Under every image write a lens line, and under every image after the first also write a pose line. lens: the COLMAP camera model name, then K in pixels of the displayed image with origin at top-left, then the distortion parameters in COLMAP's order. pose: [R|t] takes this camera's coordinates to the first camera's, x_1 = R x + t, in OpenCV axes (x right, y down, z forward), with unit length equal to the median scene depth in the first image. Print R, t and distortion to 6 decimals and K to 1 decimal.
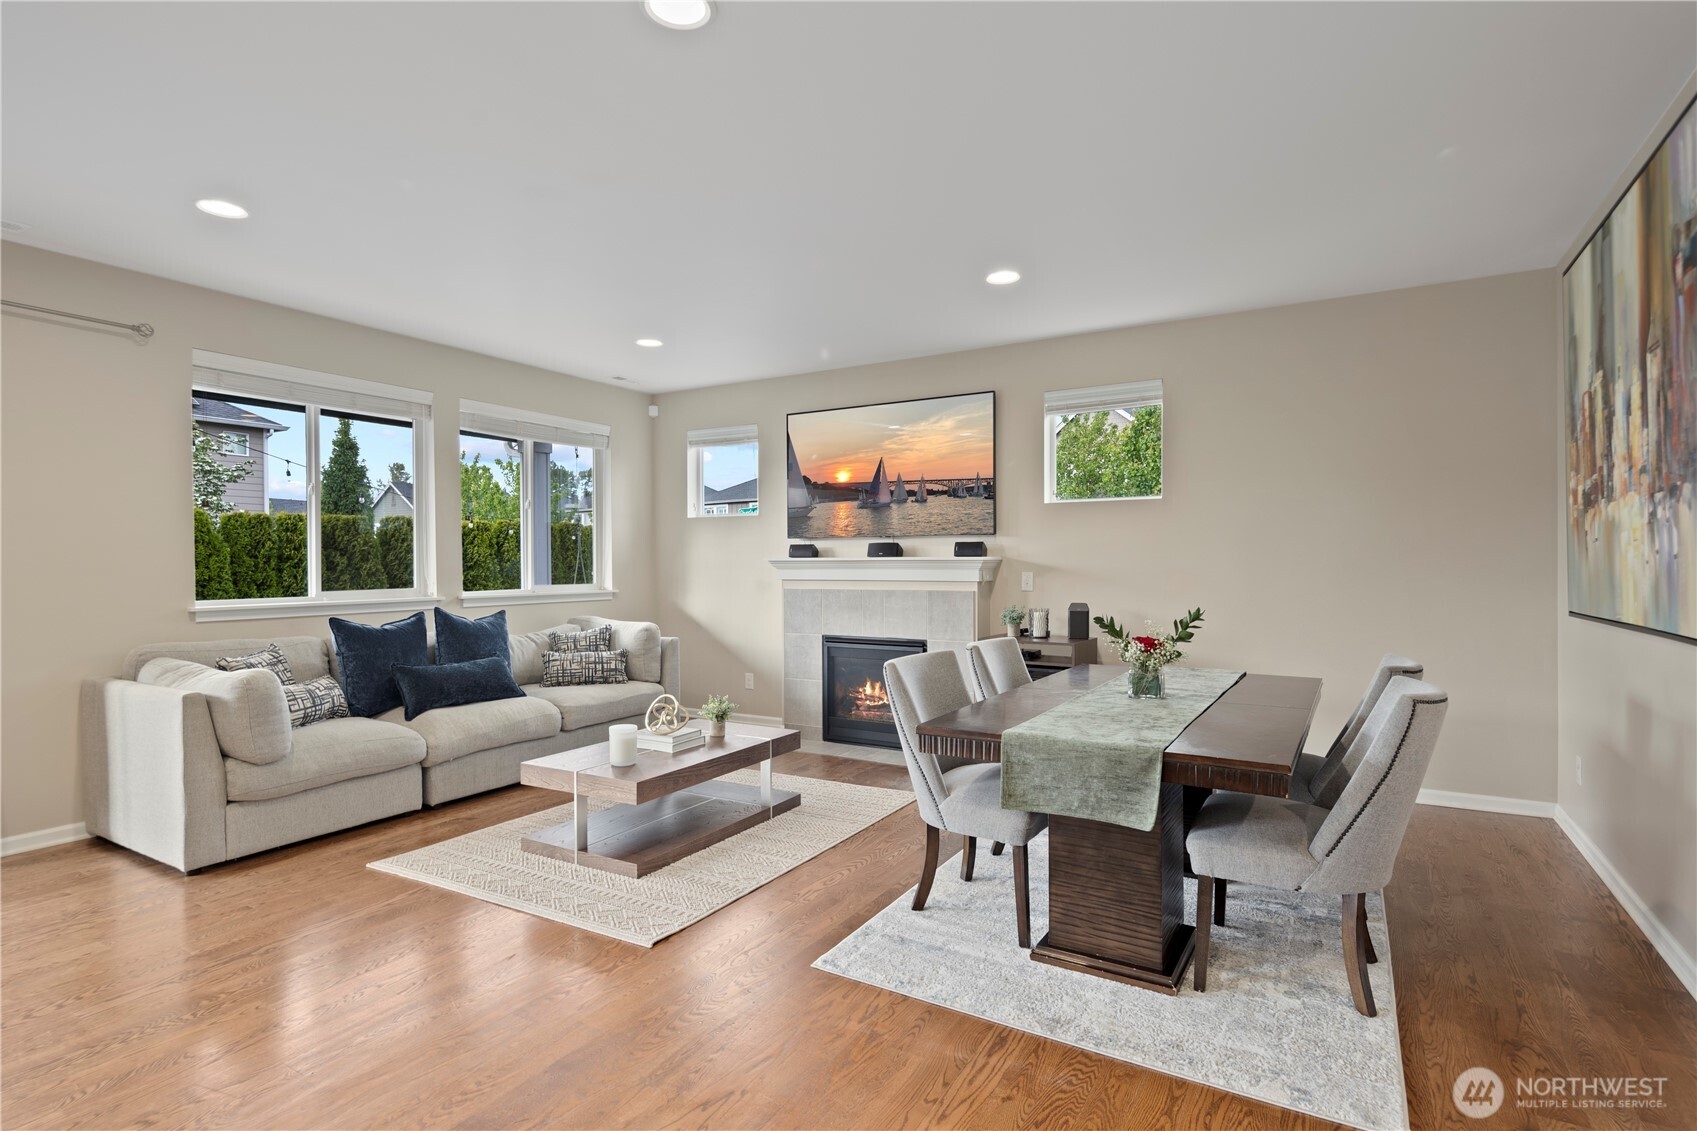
lens RADIAL K [[842.1, 0, 848.5], [0, 842.1, 565.5], [0, 0, 1]] dist [0.000393, -0.000680]
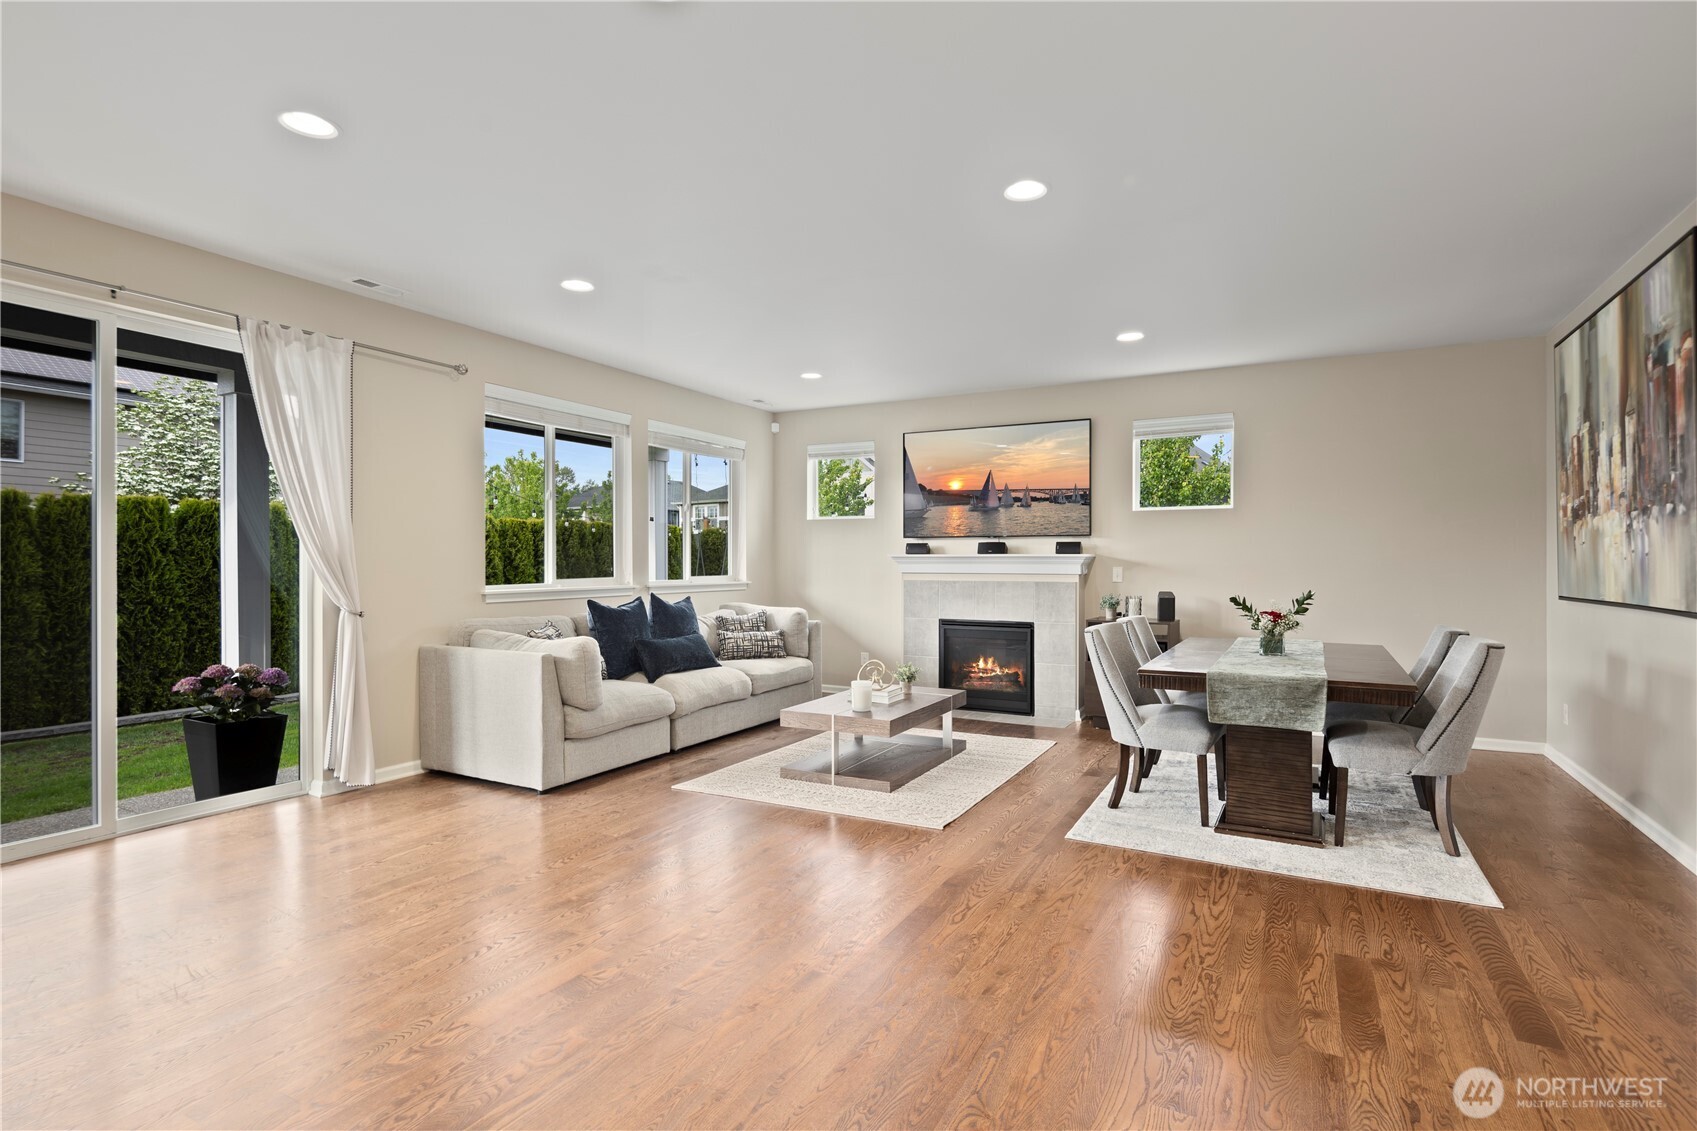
lens RADIAL K [[828.0, 0, 849.2], [0, 828.0, 560.3], [0, 0, 1]] dist [0.000359, -0.001512]
pose [[0.999199, 0.005101, 0.039697, -0.347779], [-0.004890, 0.999973, -0.005405, 0.010411], [-0.039723, 0.005207, 0.999197, -0.291704]]
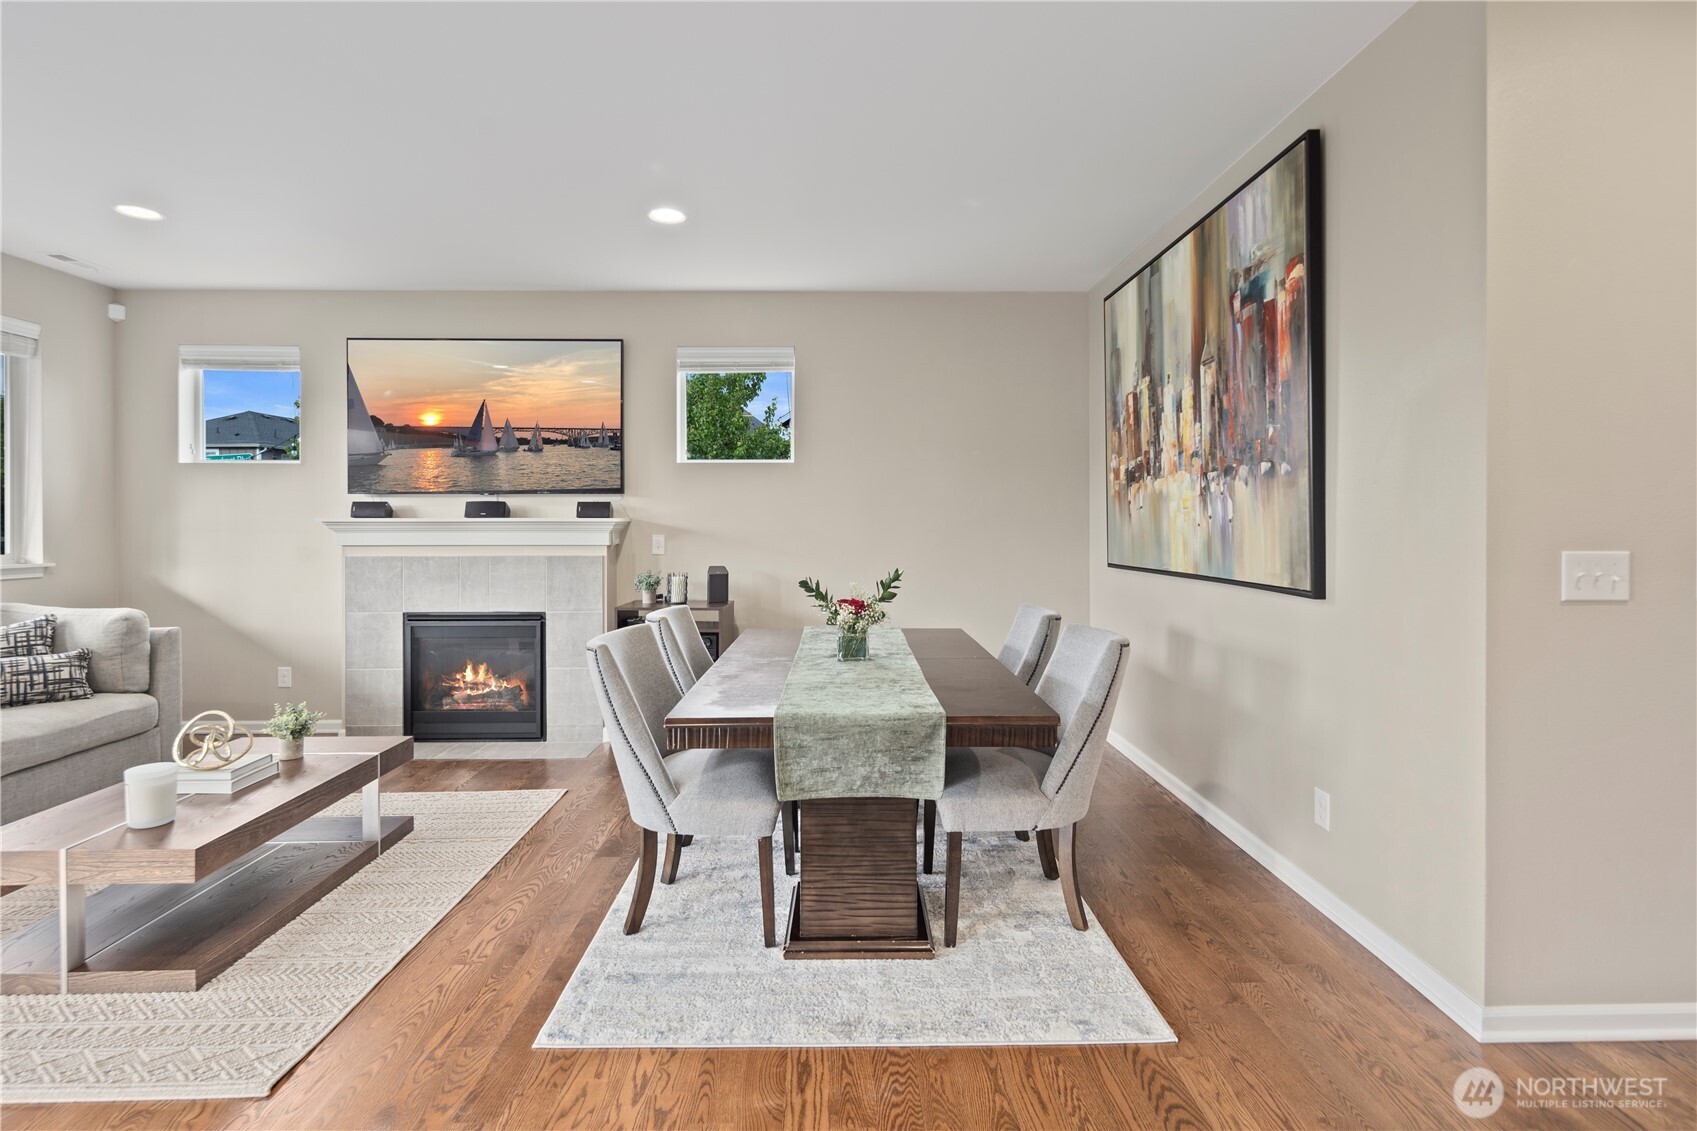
lens RADIAL K [[824.9, 0, 849.6], [0, 824.9, 525.9], [0, 0, 1]] dist [0.005025, -0.004769]
pose [[0.848676, 0.001339, 0.528911, -0.147408], [-0.000017, 0.999997, -0.002506, 0.000442], [-0.528913, 0.002118, 0.848674, 0.151202]]
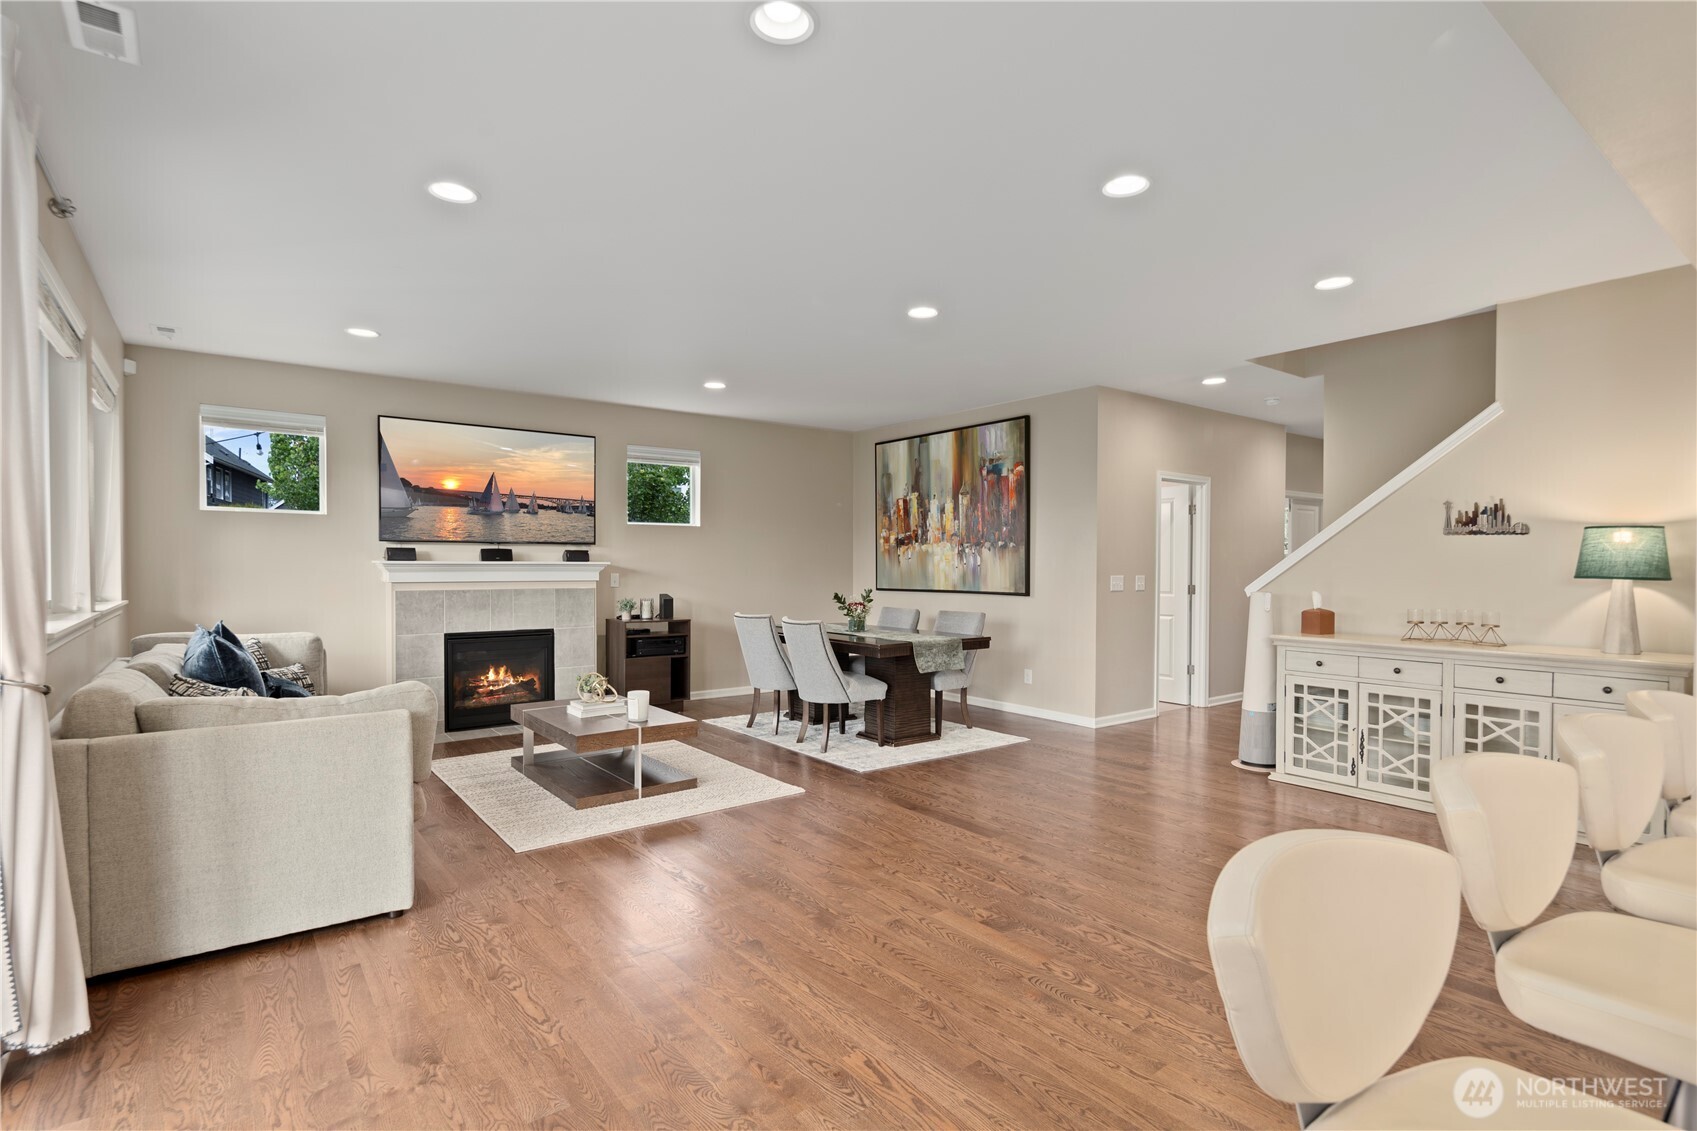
lens RADIAL K [[825.1, 0, 844.9], [0, 825.1, 575.3], [0, 0, 1]] dist [0.001740, -0.000021]
pose [[0.377555, -0.006501, 0.925964, -1.364121], [-0.000045, 0.999975, 0.007039, 0.002170], [-0.925987, -0.002699, 0.377546, 0.228236]]
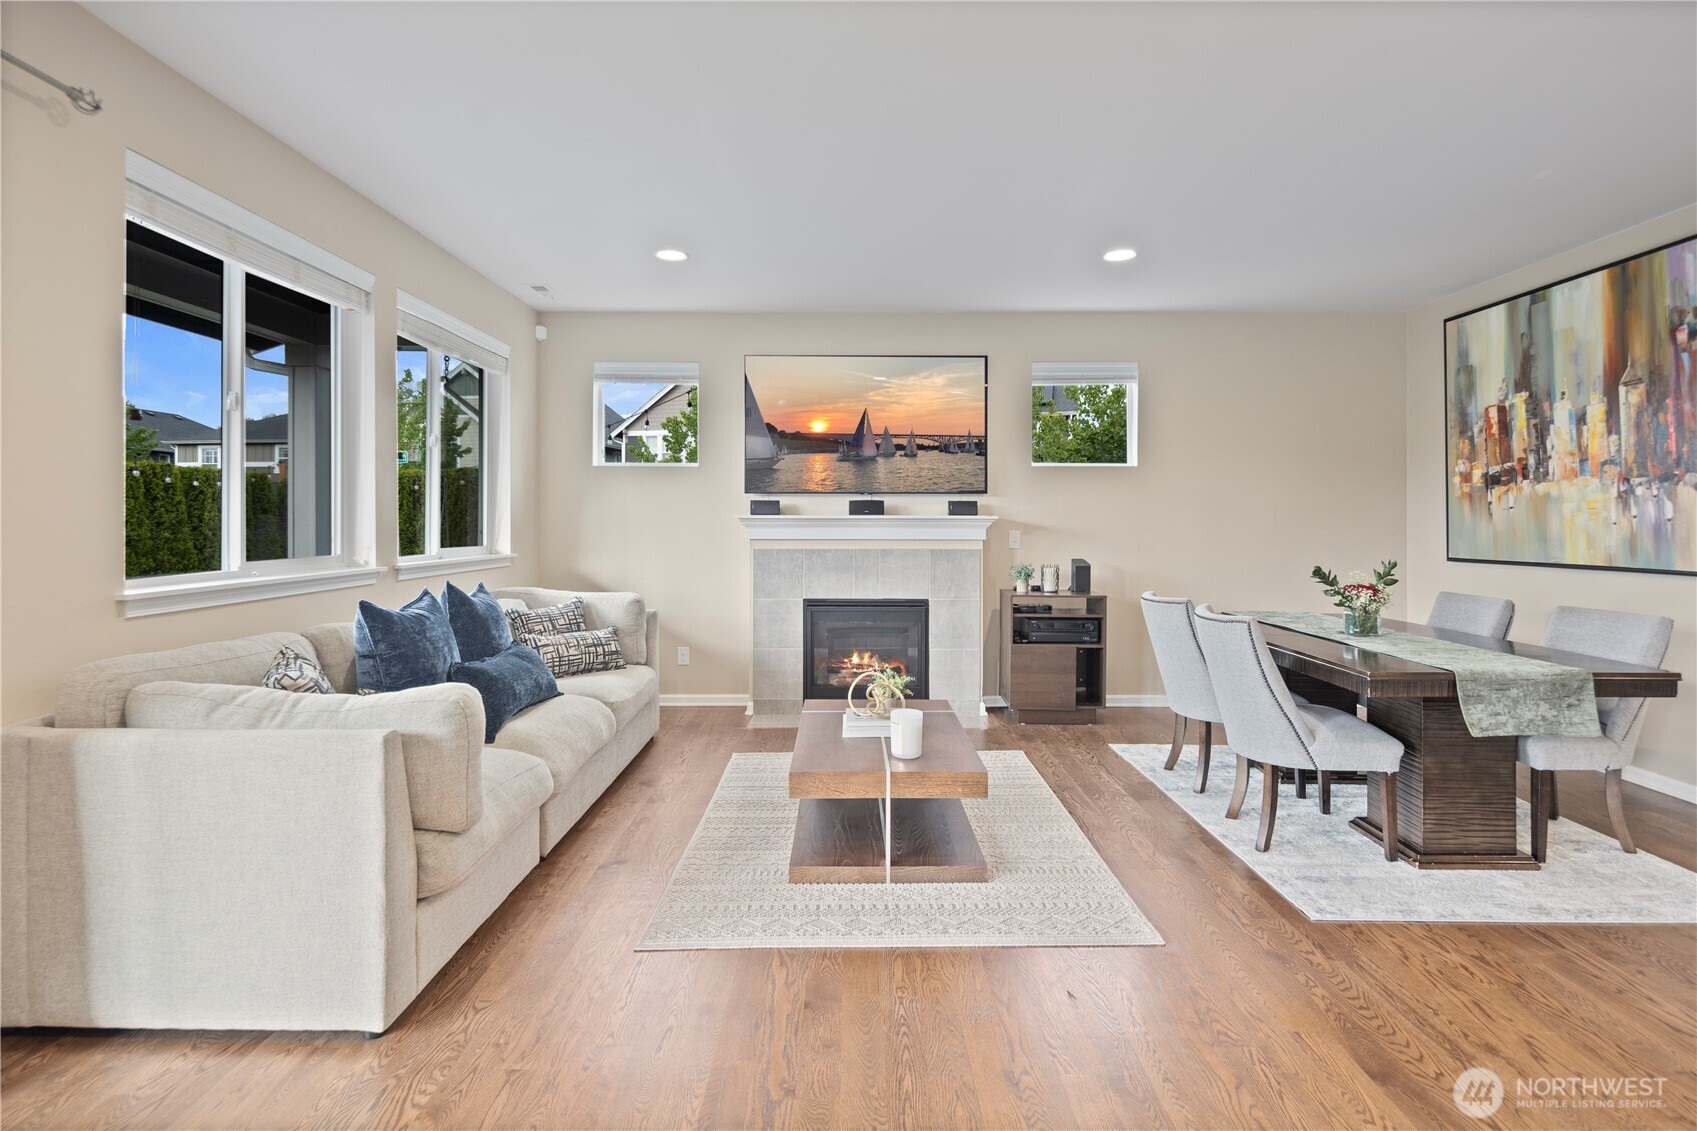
lens RADIAL K [[845.0, 0, 847.4], [0, 845.0, 517.1], [0, 0, 1]] dist [0.000877, -0.001932]
pose [[0.862933, 0.007418, 0.505264, -0.773217], [-0.003053, 0.999951, -0.009467, 0.002330], [-0.505309, 0.006627, 0.862913, 0.297829]]
